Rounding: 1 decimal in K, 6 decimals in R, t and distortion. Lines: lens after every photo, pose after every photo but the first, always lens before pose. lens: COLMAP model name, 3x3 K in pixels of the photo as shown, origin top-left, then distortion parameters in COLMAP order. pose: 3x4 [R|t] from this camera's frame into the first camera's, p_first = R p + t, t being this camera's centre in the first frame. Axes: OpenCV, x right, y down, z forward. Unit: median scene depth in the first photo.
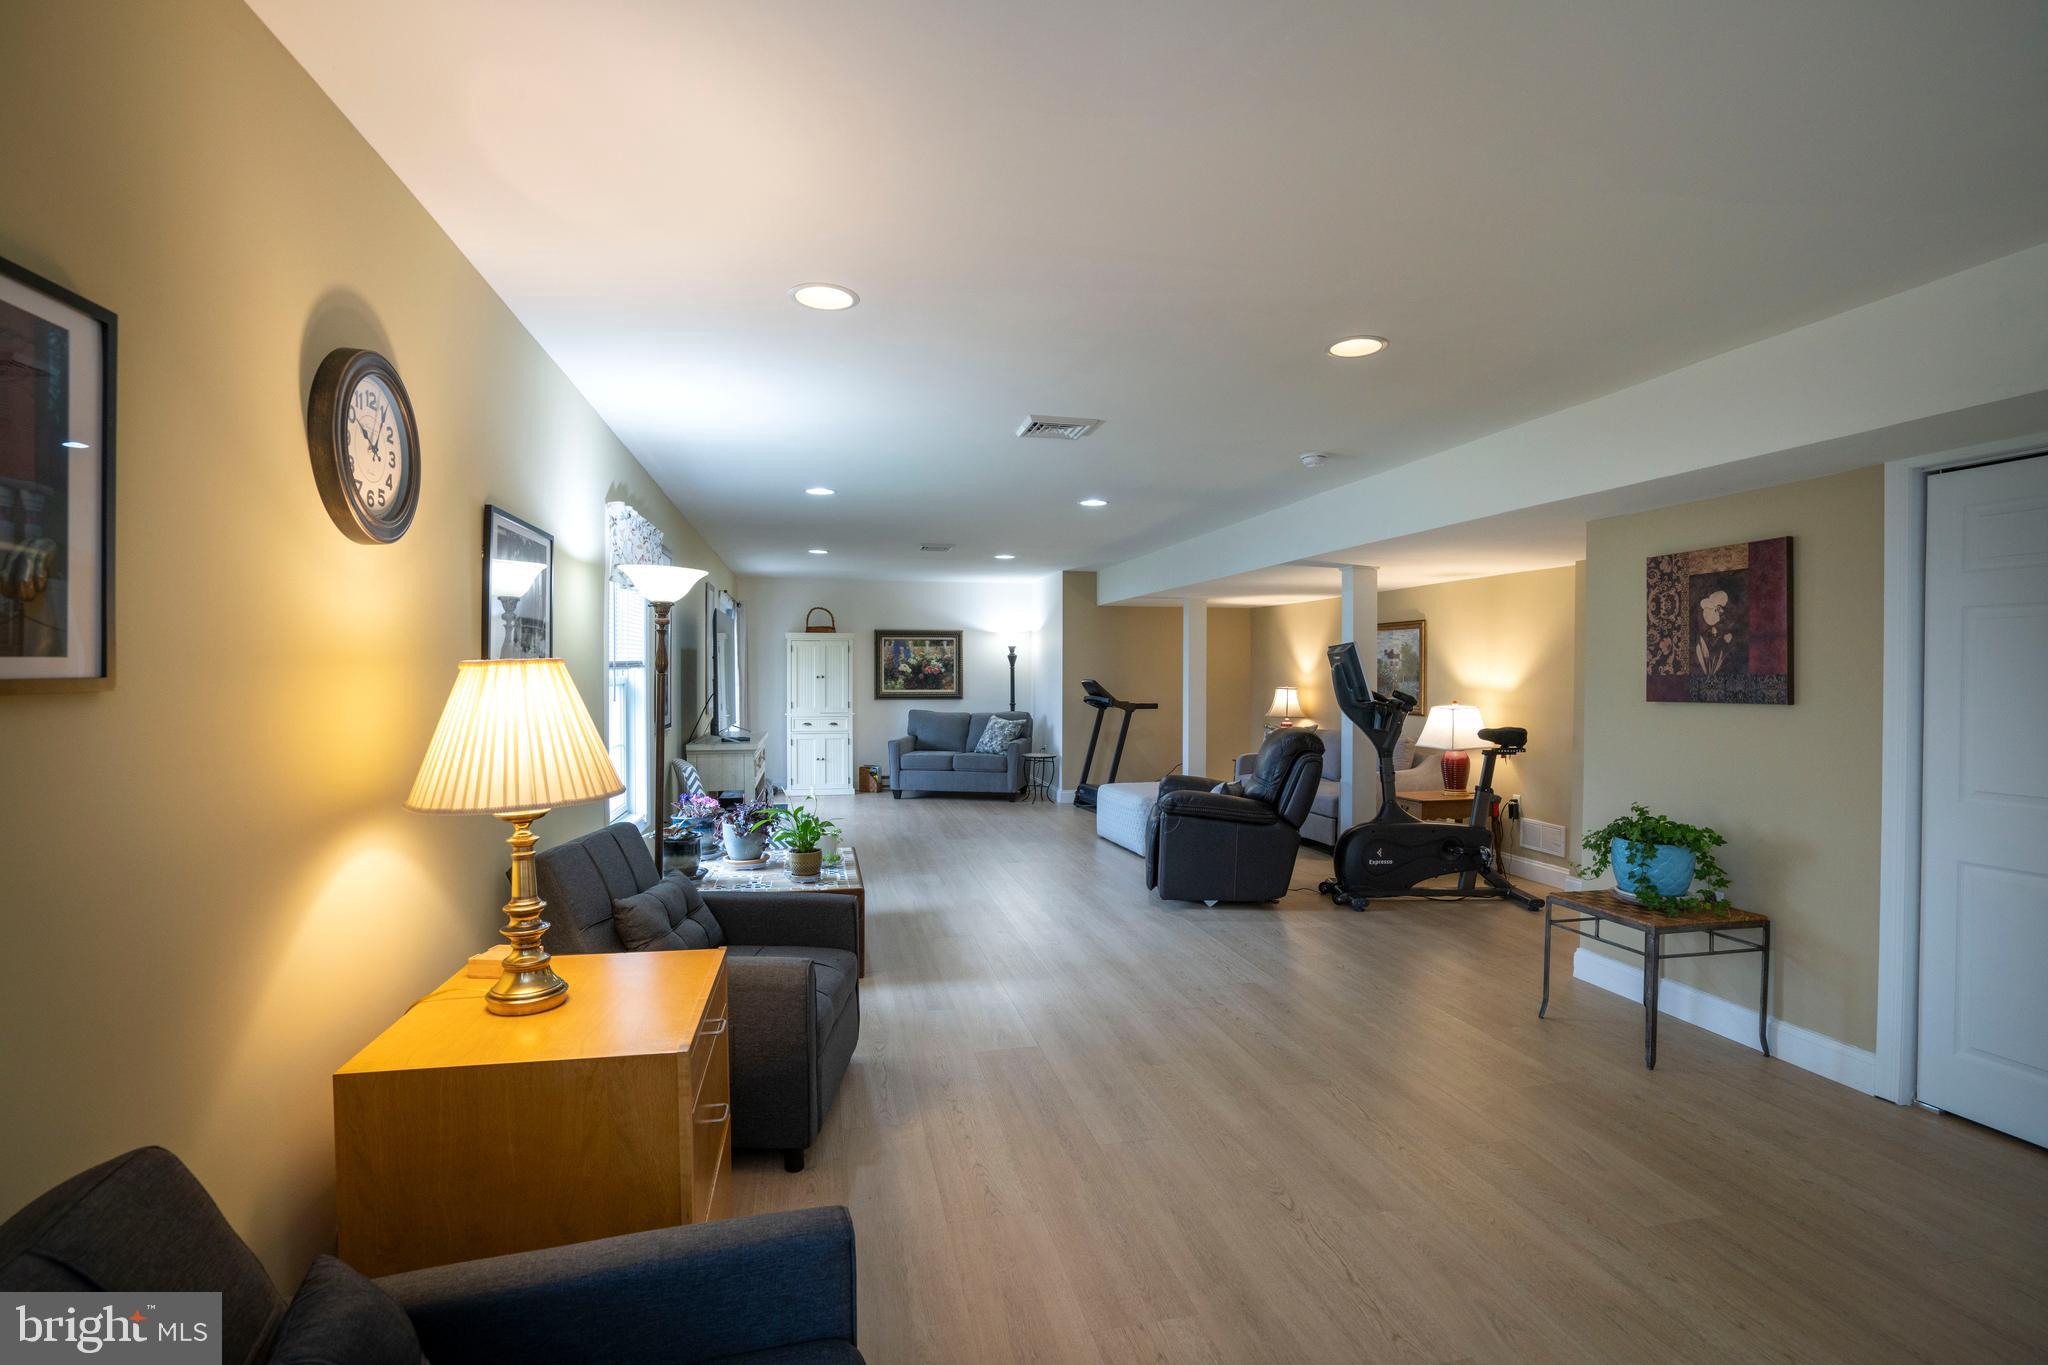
lens RADIAL K [[953.5, 0, 1026.7], [0, 953.5, 691.4], [0, 0, 1]] dist [-0.058360, 0.021733]
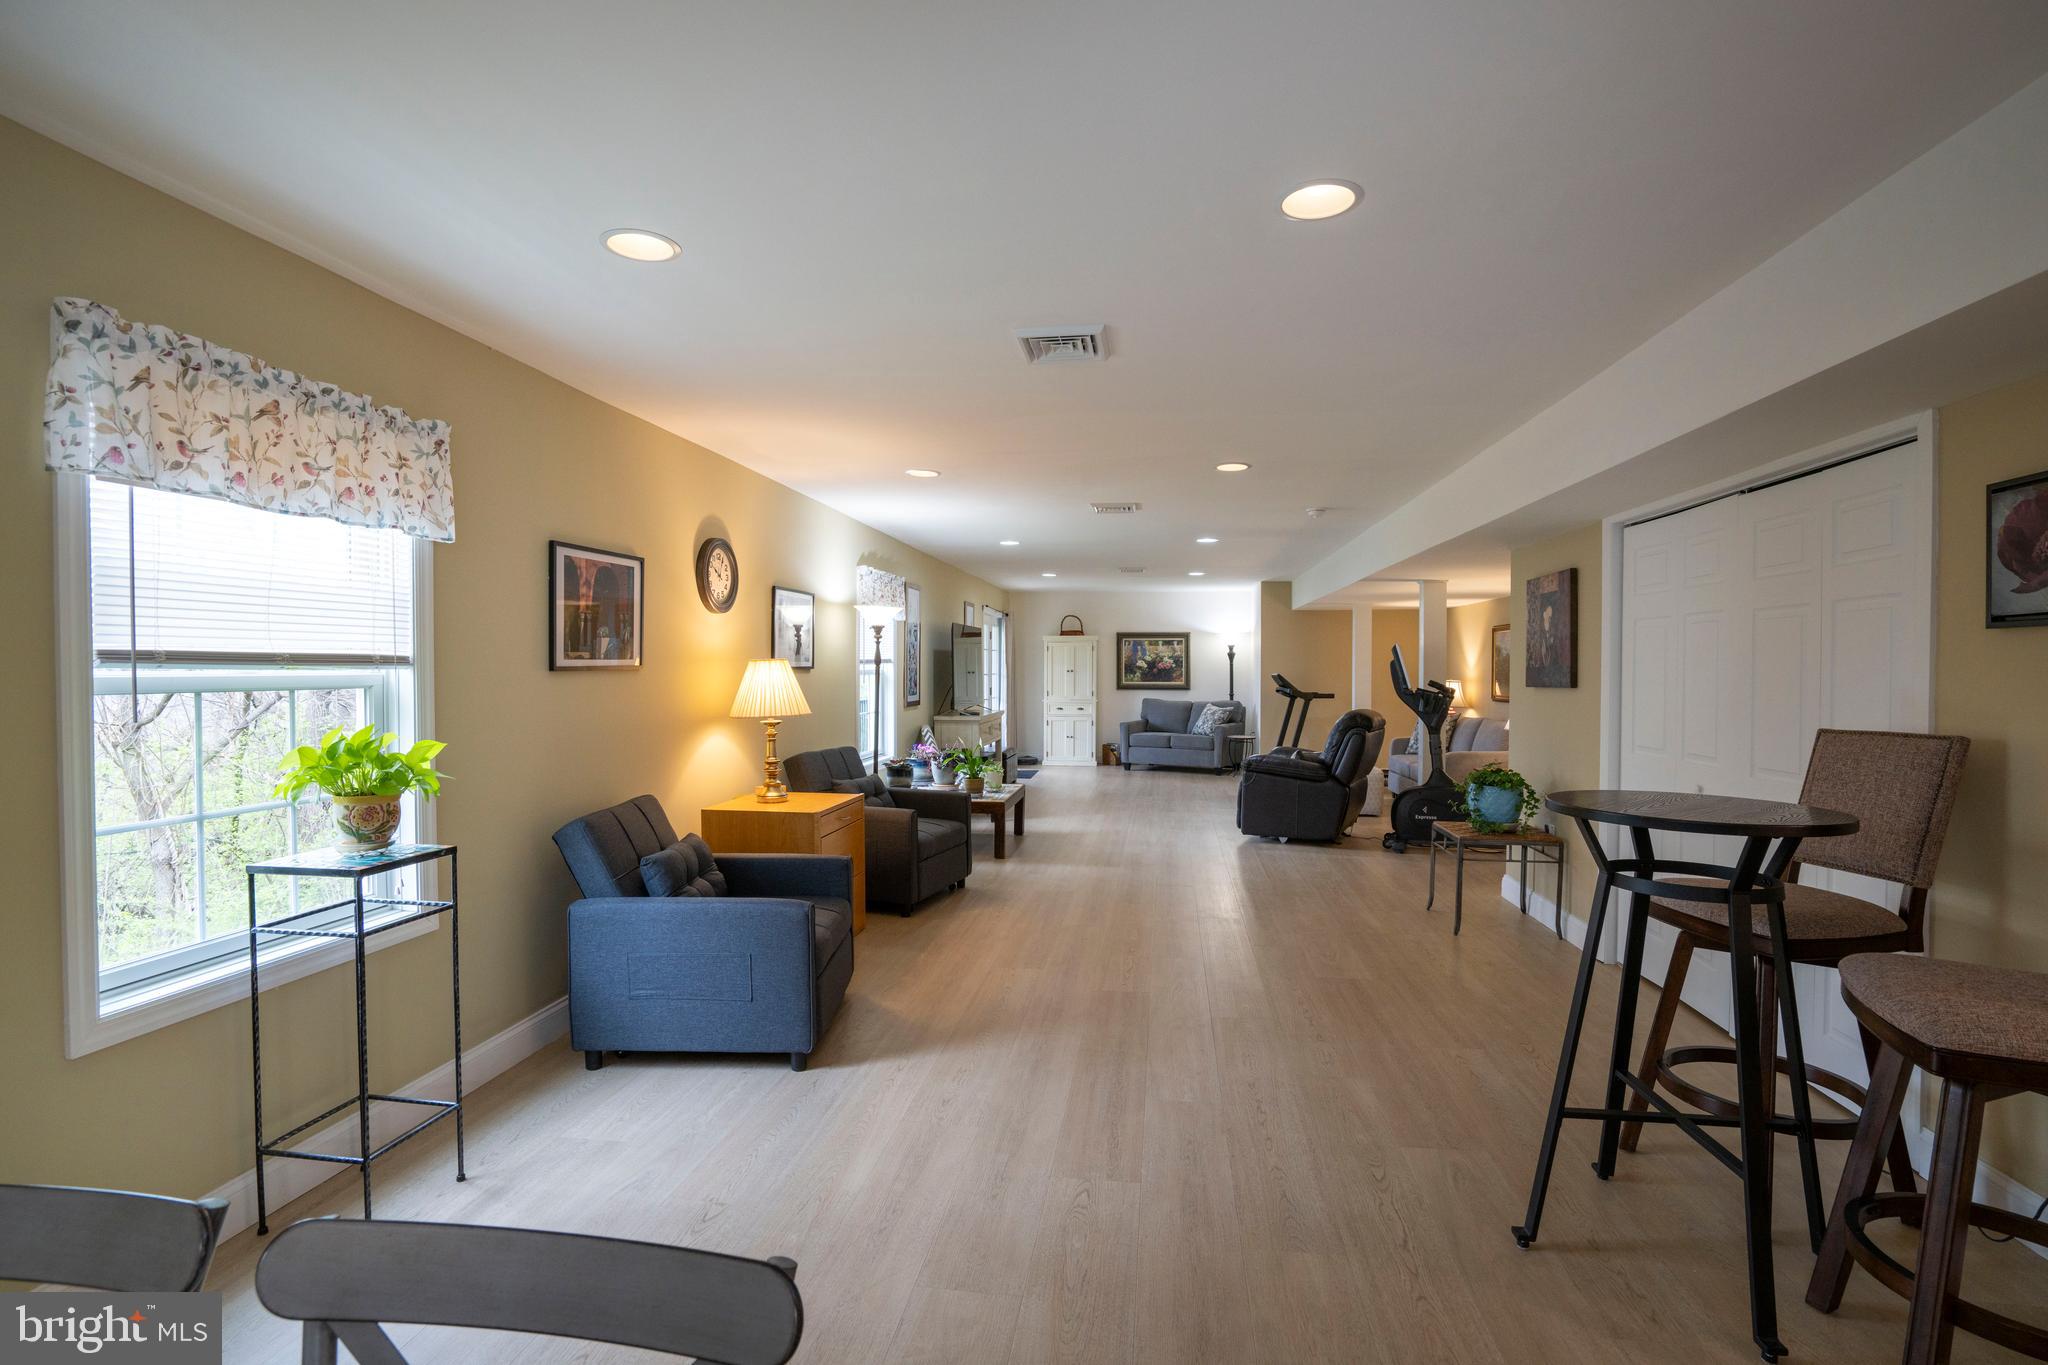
lens RADIAL K [[953.5, 0, 1032.3], [0, 953.5, 696.7], [0, 0, 1]] dist [-0.058360, 0.021733]
pose [[0.938114, 0.010205, -0.346176, 0.172354], [-0.007064, 0.999922, 0.010336, 0.006068], [0.346255, -0.007251, 0.938113, -0.195576]]
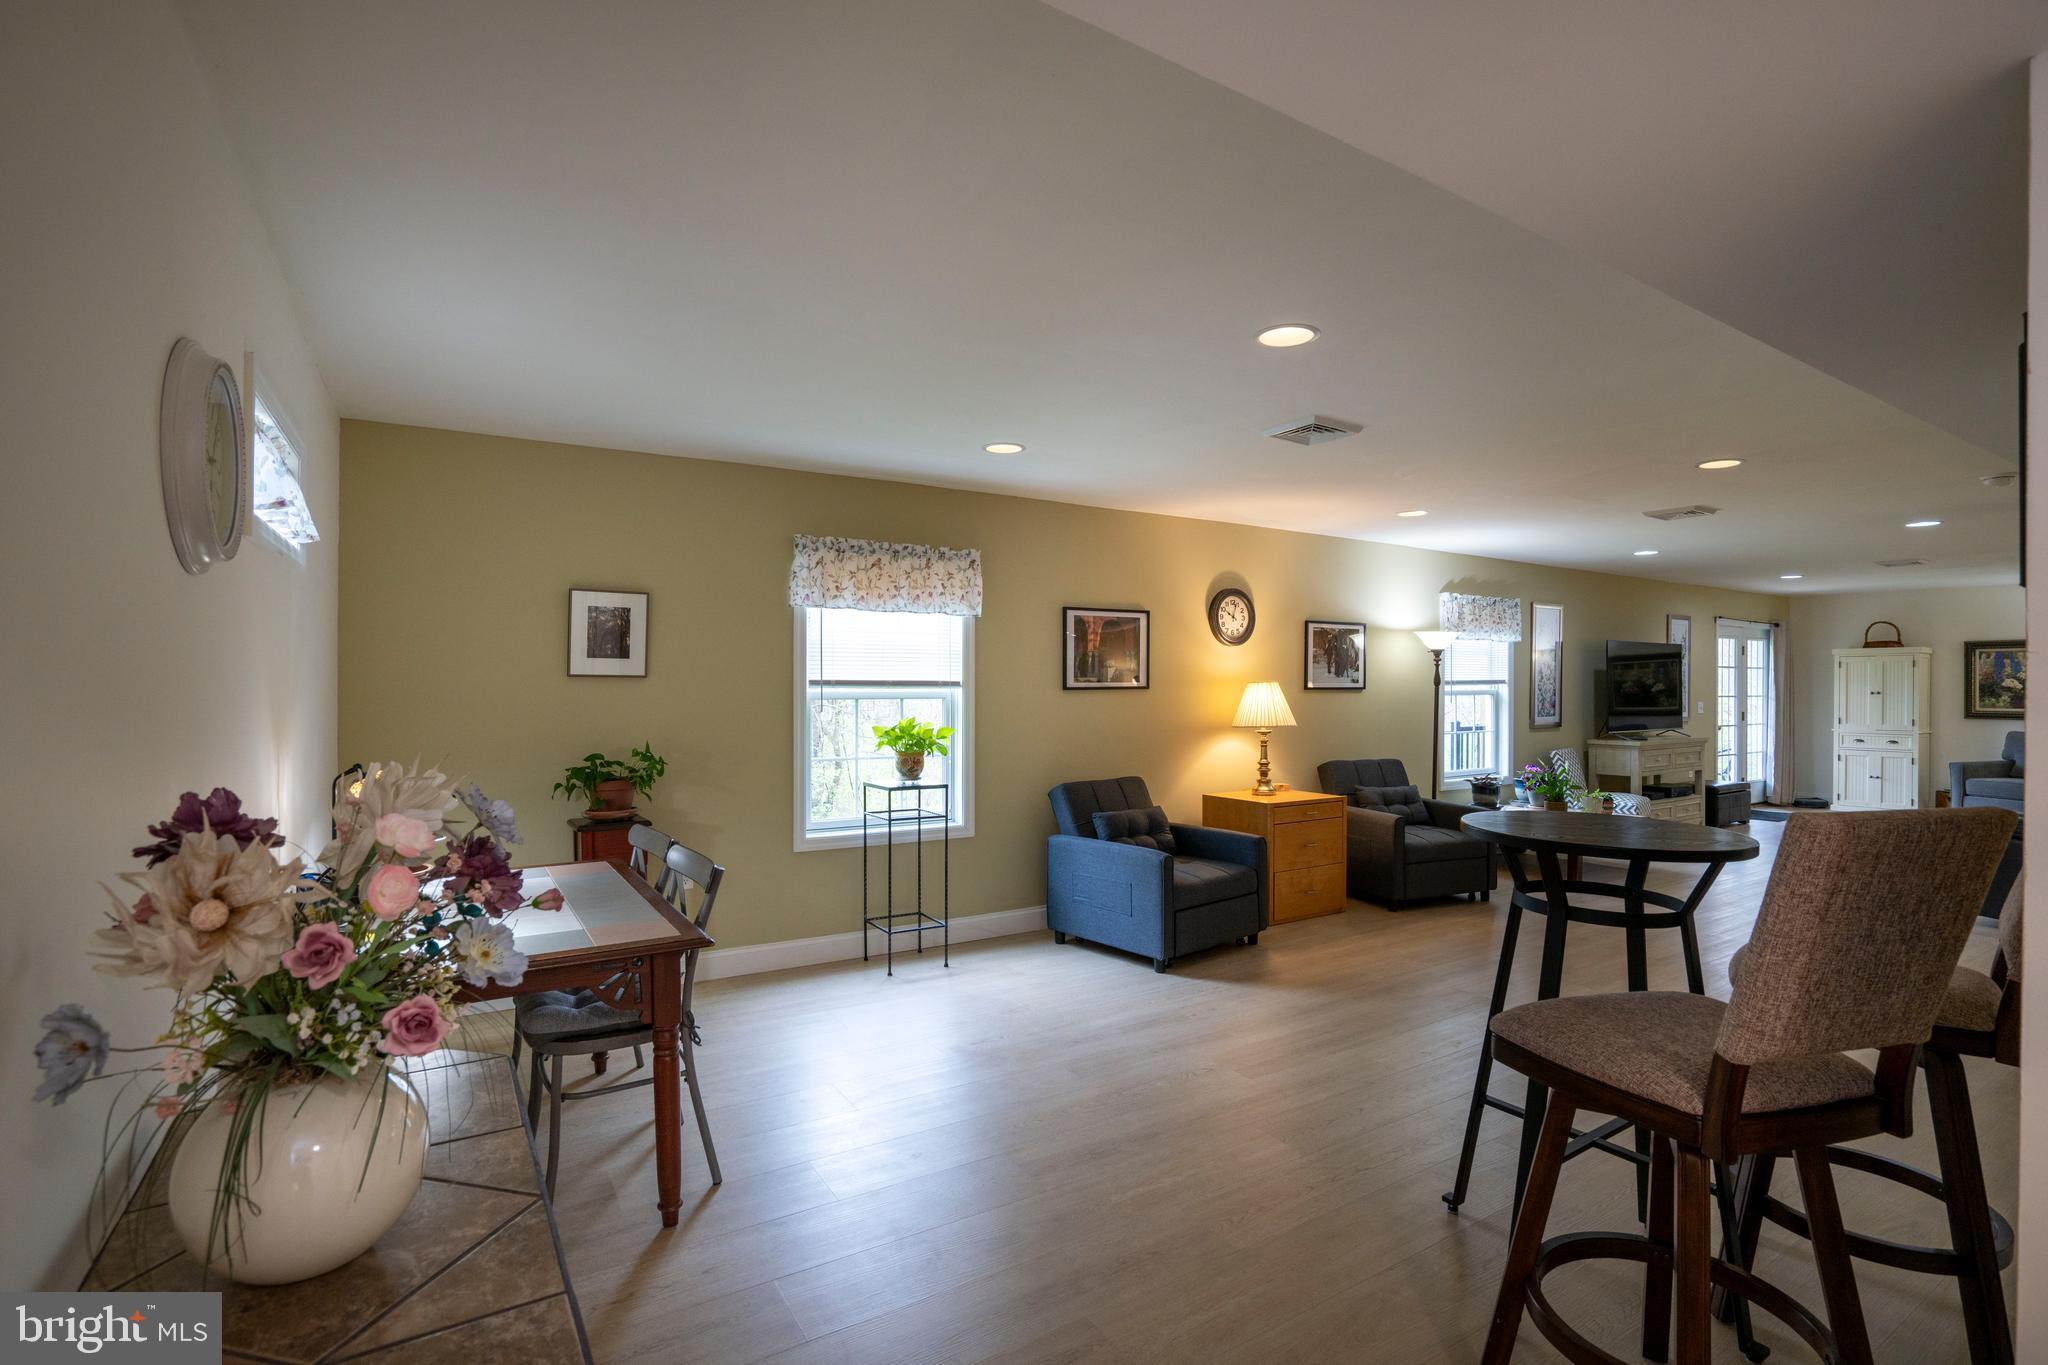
lens RADIAL K [[953.5, 0, 1027.2], [0, 953.5, 698.2], [0, 0, 1]] dist [-0.058360, 0.021733]
pose [[0.335692, 0.006722, -0.941948, 0.385415], [-0.018998, 0.999819, 0.000365, 0.006378], [0.941780, 0.017773, 0.335759, -0.140341]]
